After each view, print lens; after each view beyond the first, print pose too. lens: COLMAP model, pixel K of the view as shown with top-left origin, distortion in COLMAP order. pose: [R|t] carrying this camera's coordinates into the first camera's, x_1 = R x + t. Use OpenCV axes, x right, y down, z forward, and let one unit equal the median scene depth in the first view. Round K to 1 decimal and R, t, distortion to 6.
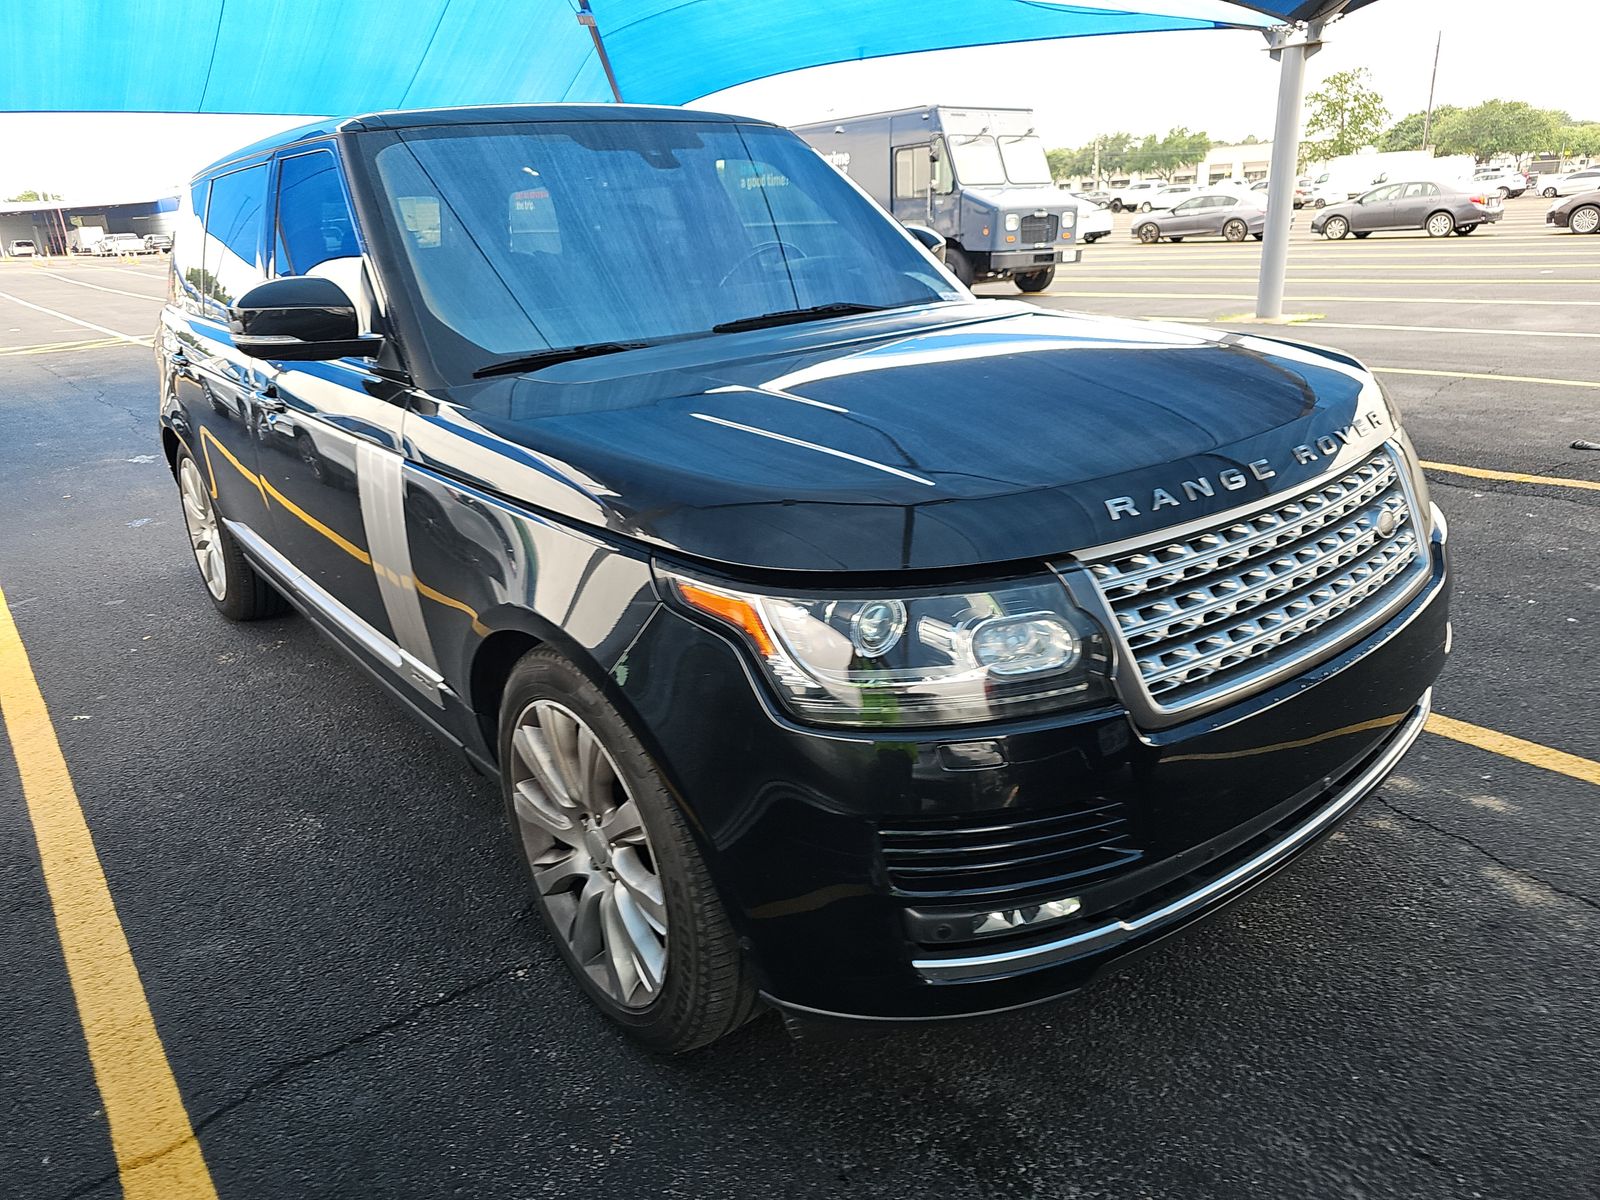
lens RADIAL K [[1164.8, 0, 800.0], [0, 1164.8, 600.0], [0, 0, 1]] dist [0.033945, -0.034522]
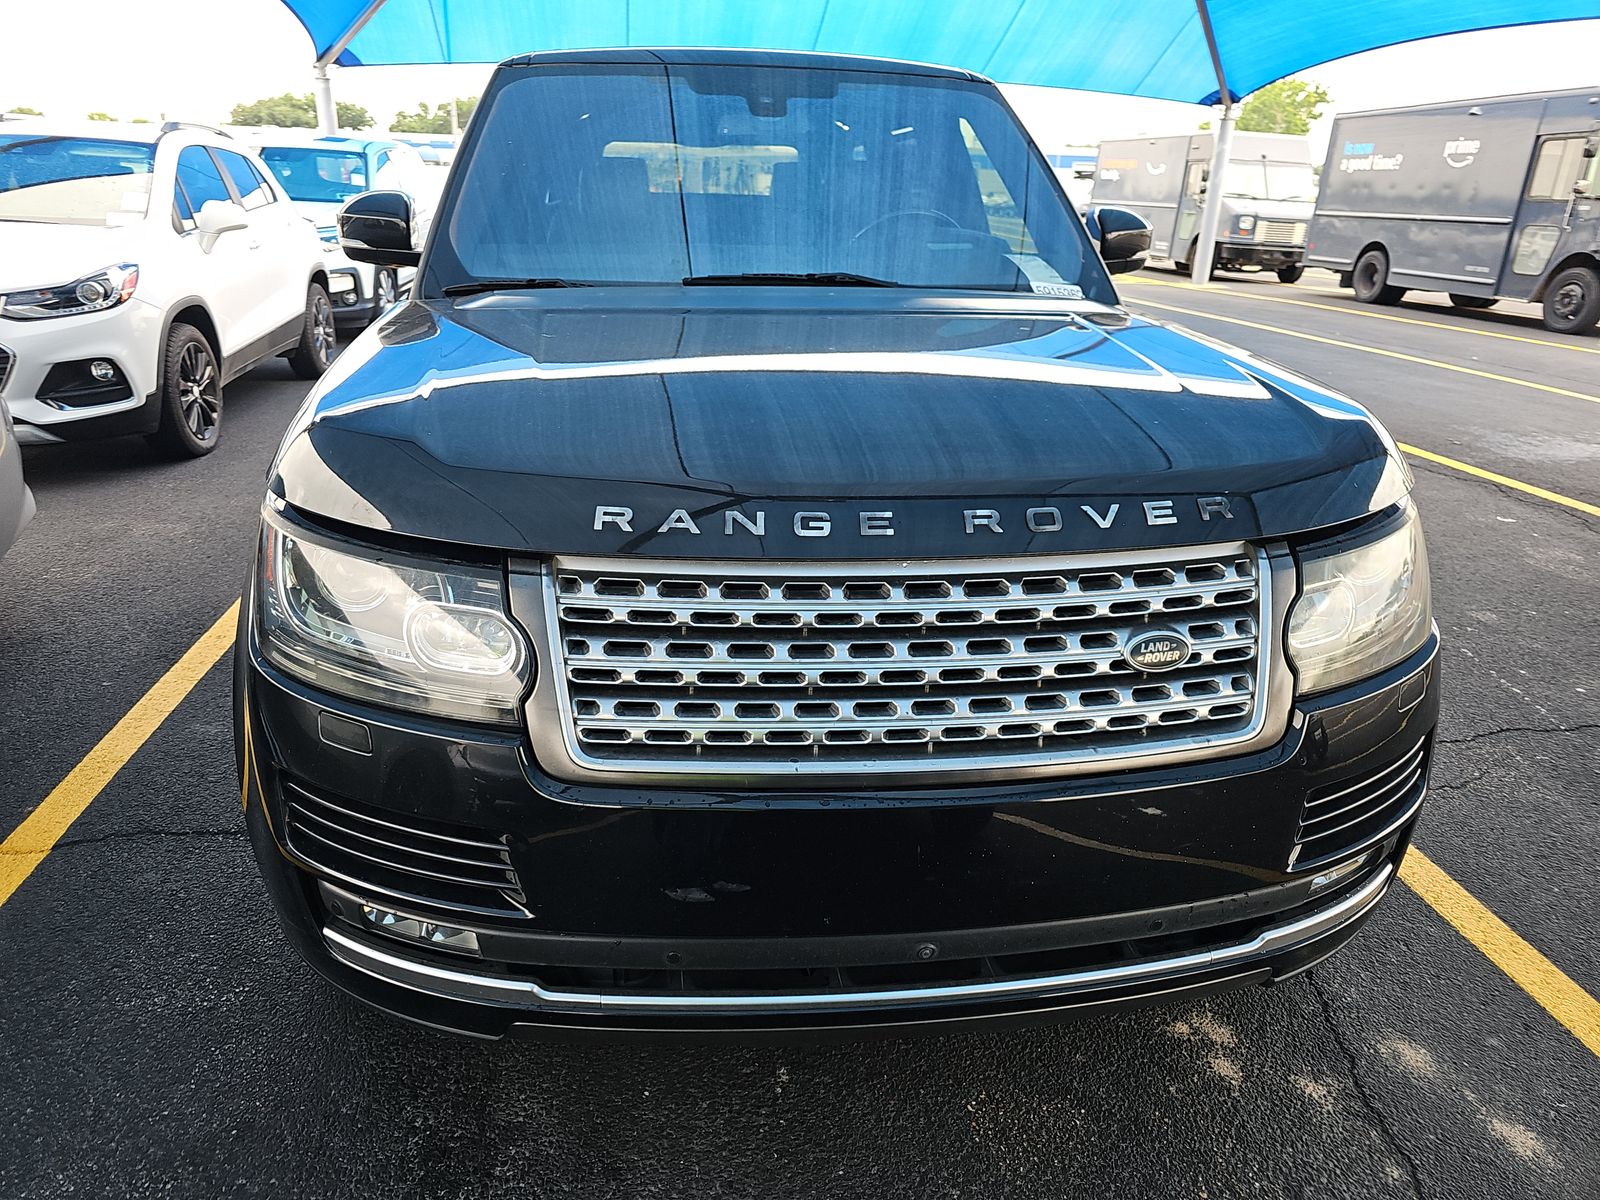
lens RADIAL K [[1164.8, 0, 800.0], [0, 1164.8, 600.0], [0, 0, 1]] dist [0.033945, -0.034522]
pose [[0.829432, 0.254563, -0.497233, 0.339818], [-0.244819, 0.965744, 0.086041, -0.052778], [0.502103, 0.050367, 0.863340, 0.141356]]
